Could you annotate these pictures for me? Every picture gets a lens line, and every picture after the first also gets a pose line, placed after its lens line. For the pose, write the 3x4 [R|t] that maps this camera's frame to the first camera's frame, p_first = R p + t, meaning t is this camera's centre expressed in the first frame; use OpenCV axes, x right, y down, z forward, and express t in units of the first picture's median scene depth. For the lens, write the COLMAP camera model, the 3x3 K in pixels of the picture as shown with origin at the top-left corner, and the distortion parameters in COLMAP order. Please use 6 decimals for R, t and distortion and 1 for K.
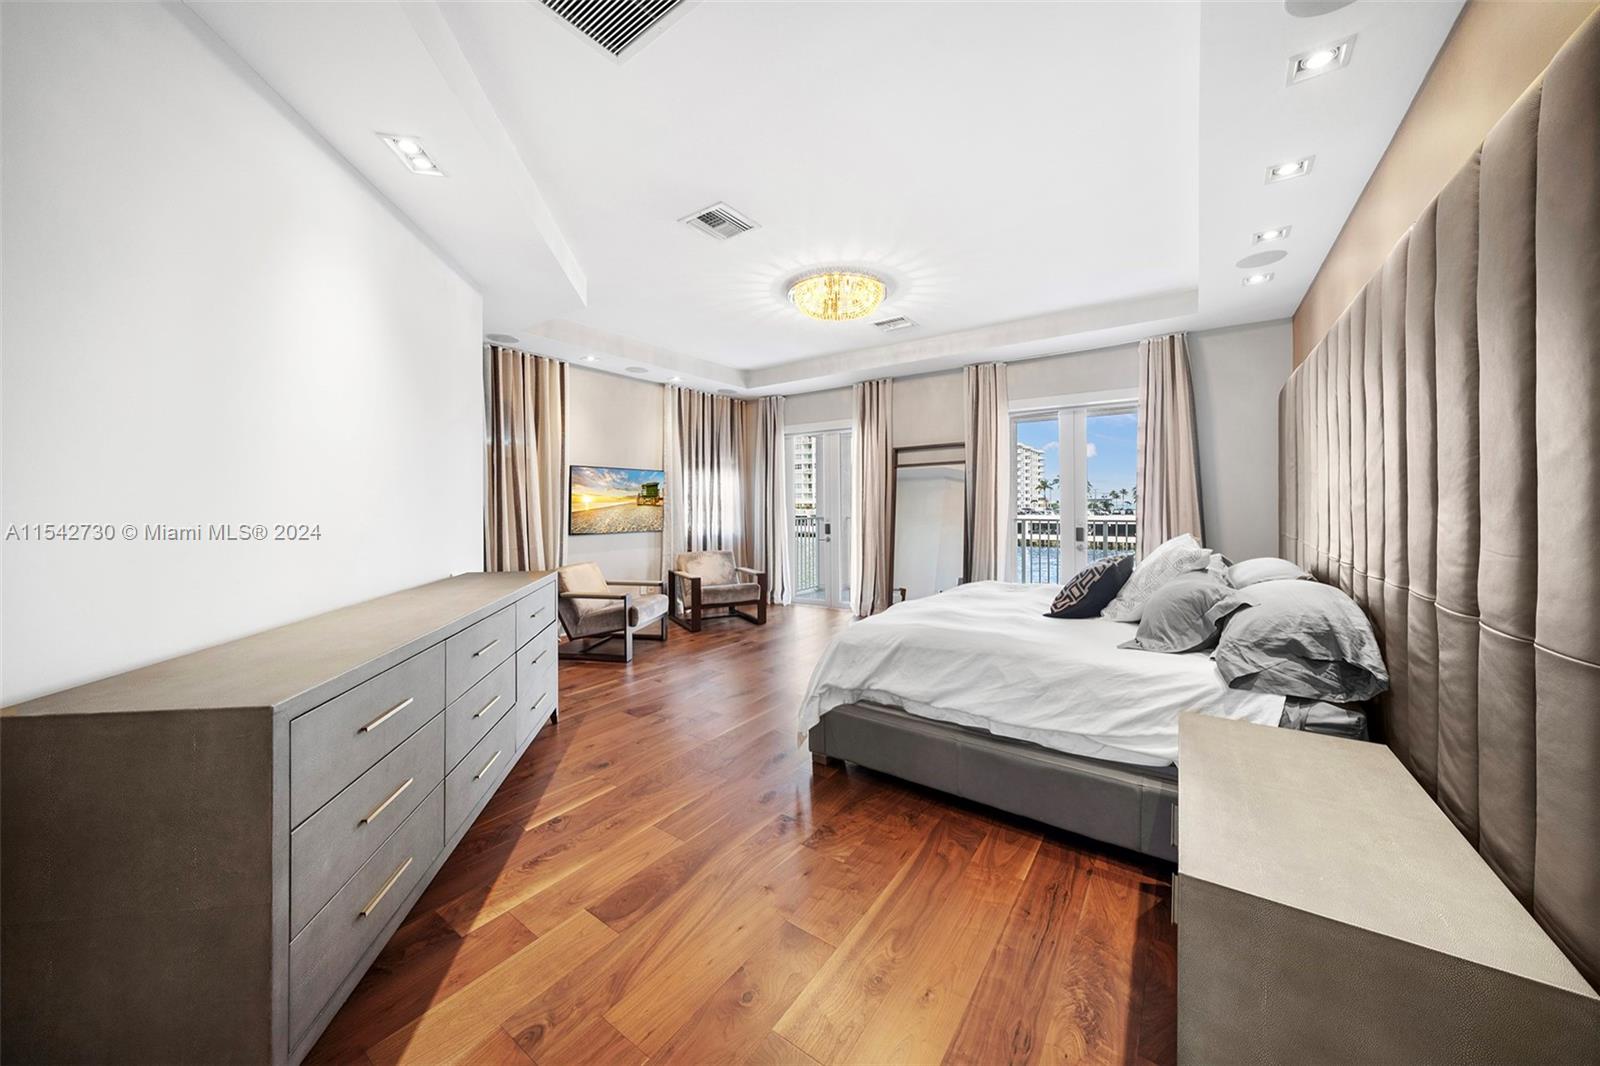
lens RADIAL K [[558.2, 0, 792.2], [0, 558.2, 508.6], [0, 0, 1]] dist [0.000038, -0.000191]
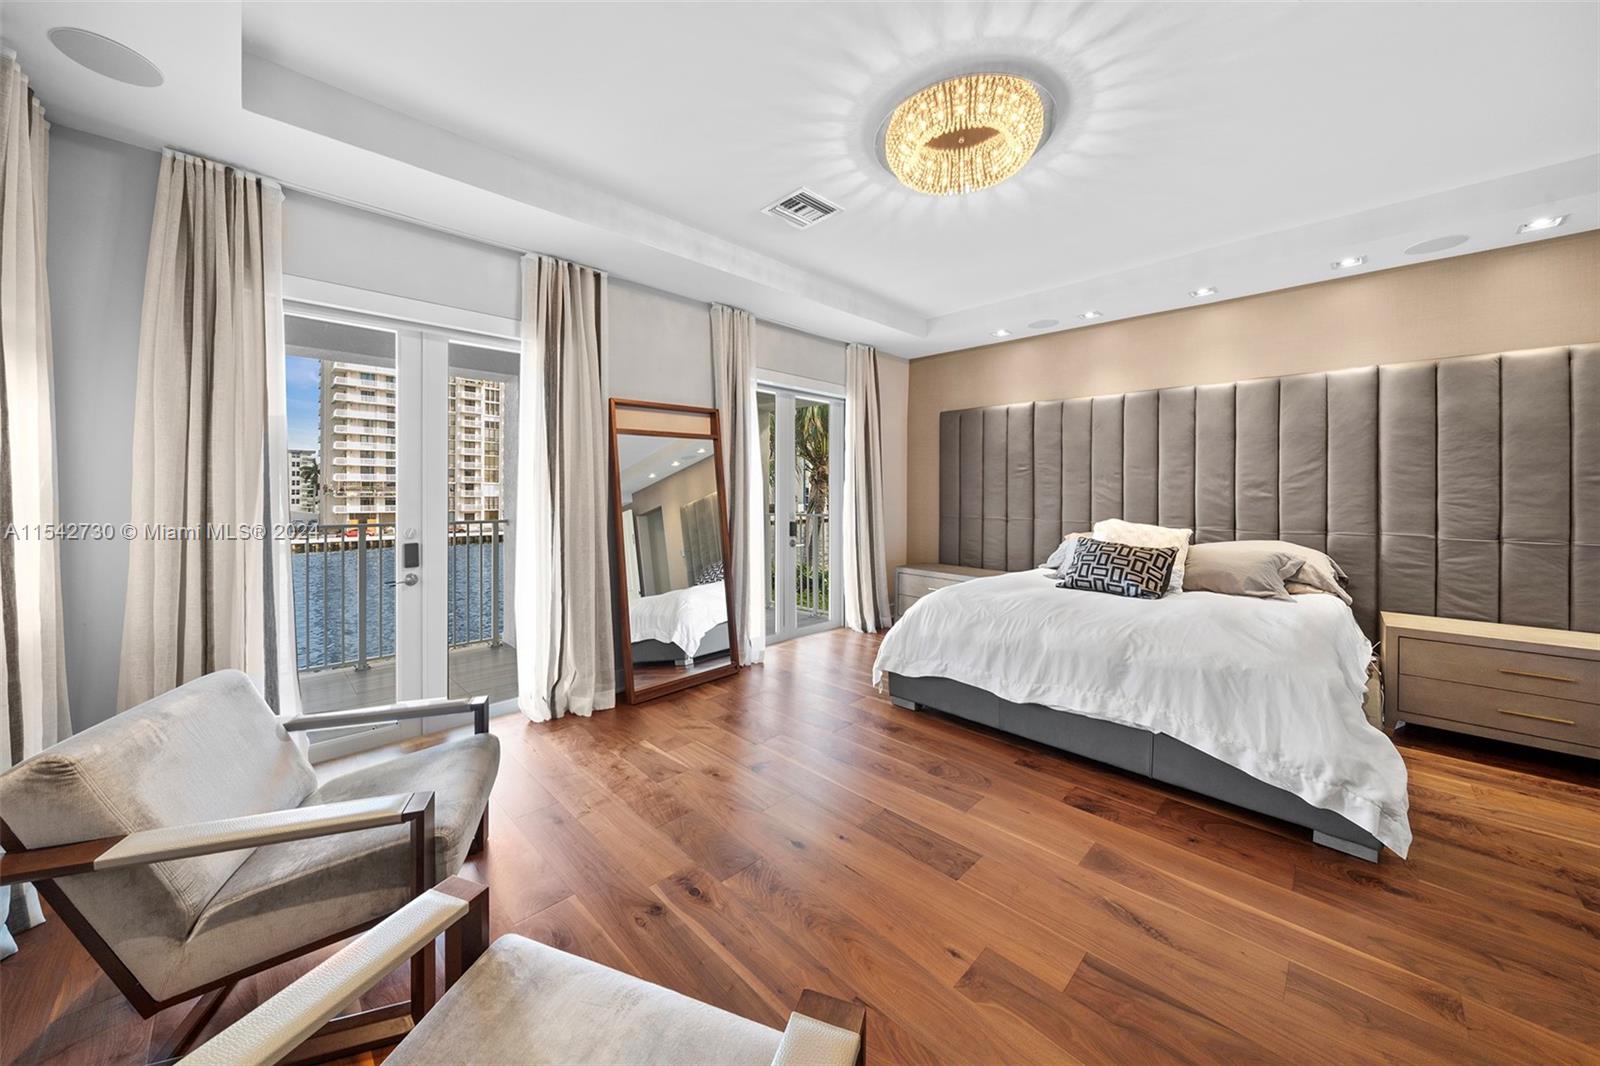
lens RADIAL K [[558.2, 0, 789.6], [0, 558.2, 493.3], [0, 0, 1]] dist [0.000038, -0.000191]
pose [[0.173375, -0.005755, 0.984839, -0.398777], [0.007644, 0.999961, 0.004498, -0.014437], [-0.984826, 0.006749, 0.173412, 0.826237]]
